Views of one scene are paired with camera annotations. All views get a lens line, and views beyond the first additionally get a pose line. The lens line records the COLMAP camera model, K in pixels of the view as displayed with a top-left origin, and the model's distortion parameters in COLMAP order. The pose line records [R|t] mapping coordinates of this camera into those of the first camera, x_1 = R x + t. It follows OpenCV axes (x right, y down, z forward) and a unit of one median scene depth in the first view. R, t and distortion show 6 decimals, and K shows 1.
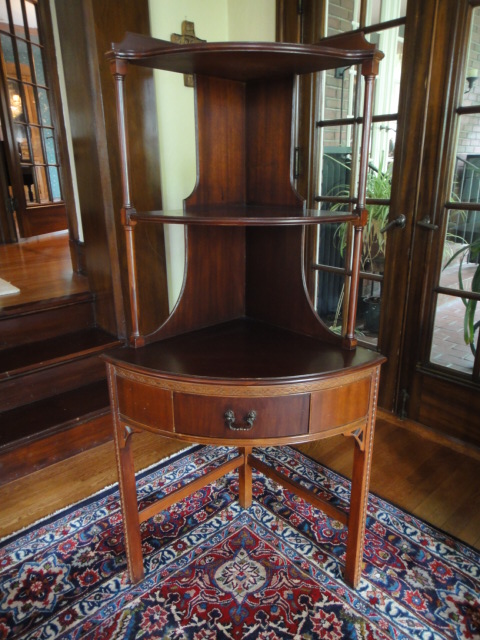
lens RADIAL K [[450.1, 0, 246.1], [0, 450.1, 321.8], [0, 0, 1]] dist [0.011626, -0.003306]
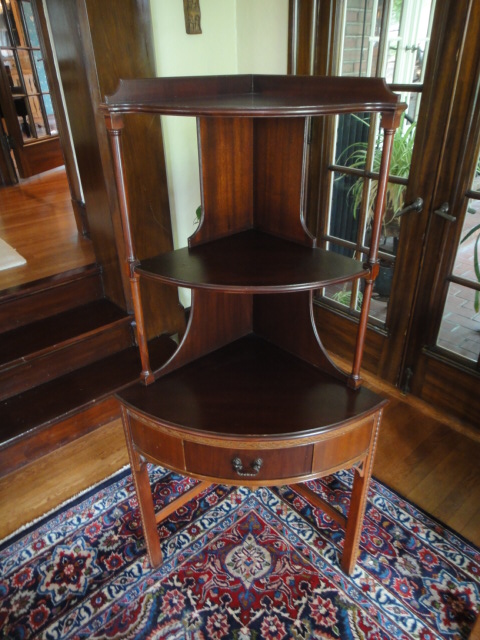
lens RADIAL K [[450.1, 0, 246.1], [0, 450.1, 321.8], [0, 0, 1]] dist [0.011626, -0.003306]
pose [[0.999783, 0.002953, -0.020615, 0.003810], [0.001275, 0.979351, 0.202165, -0.242071], [0.020786, -0.202147, 0.979135, 0.019462]]
